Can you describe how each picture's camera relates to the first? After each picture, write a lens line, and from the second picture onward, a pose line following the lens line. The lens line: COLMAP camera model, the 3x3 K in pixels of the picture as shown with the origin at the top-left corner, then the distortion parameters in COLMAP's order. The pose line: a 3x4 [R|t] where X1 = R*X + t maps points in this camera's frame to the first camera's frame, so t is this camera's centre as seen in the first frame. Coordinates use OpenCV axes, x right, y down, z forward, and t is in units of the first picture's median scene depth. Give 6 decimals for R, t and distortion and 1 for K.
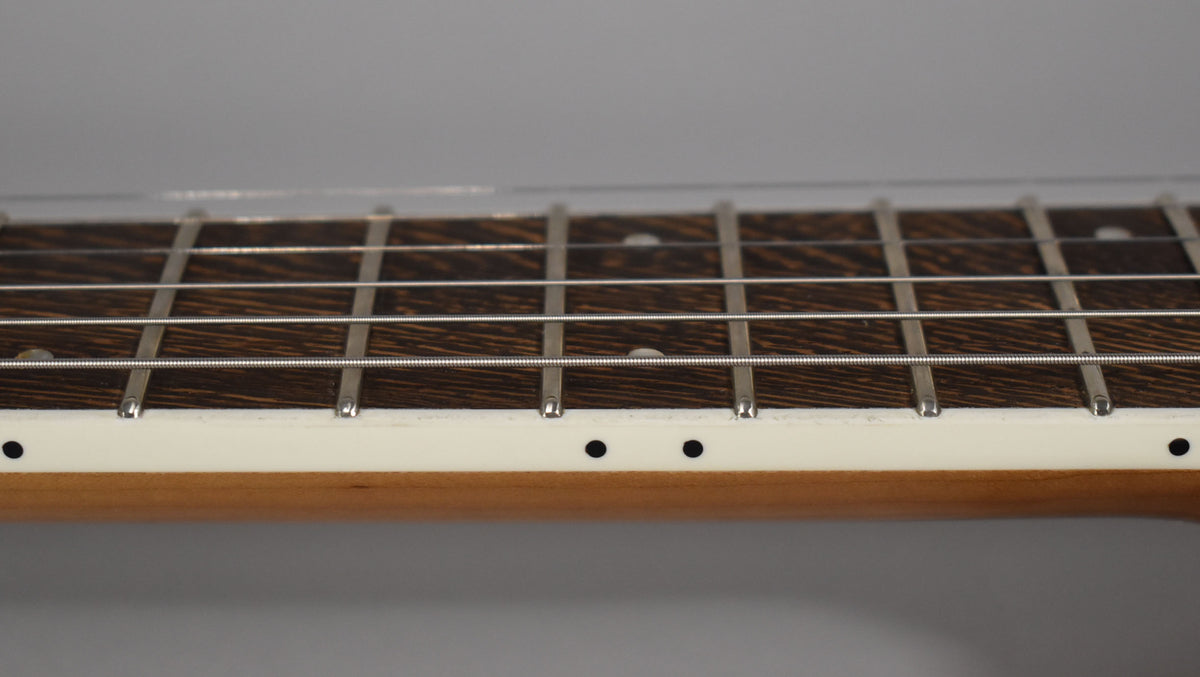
lens RADIAL K [[888.5, 0, 600.0], [0, 888.5, 338.5], [0, 0, 1]] dist [0.001779, 0.000407]
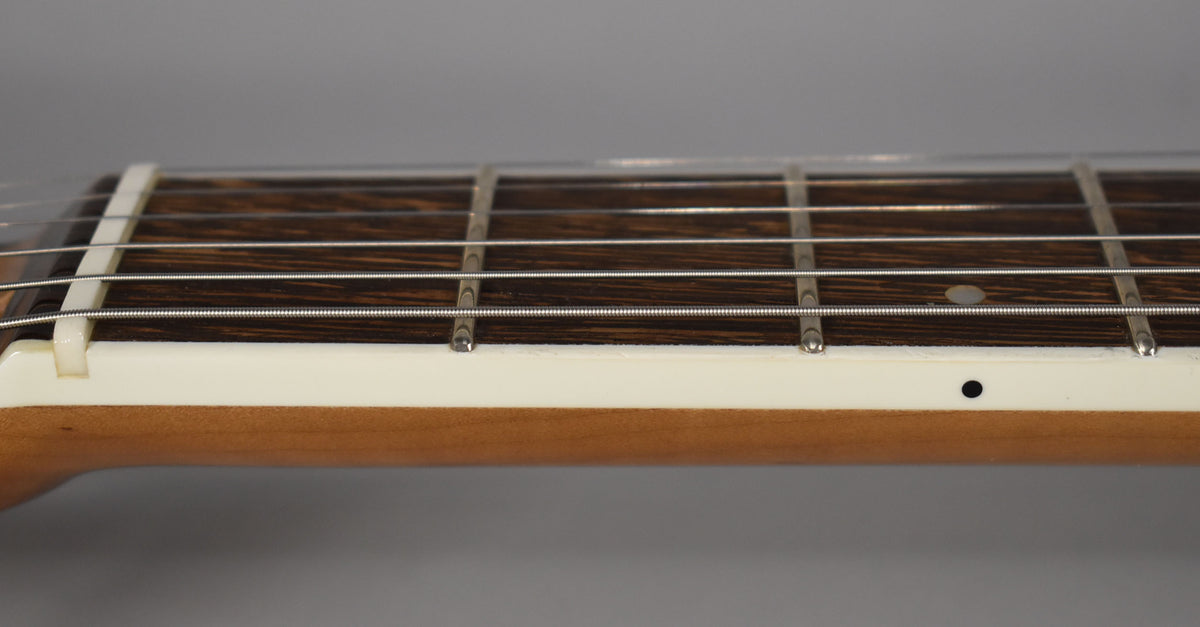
lens RADIAL K [[778.5, 0, 600.0], [0, 778.5, 313.5], [0, 0, 1]] dist [0.000902, 0.000099]
pose [[0.999775, 0.001355, -0.021183, -0.140870], [-0.000768, 0.999617, 0.027670, 0.000818], [0.021212, -0.027647, 0.999393, 0.004809]]
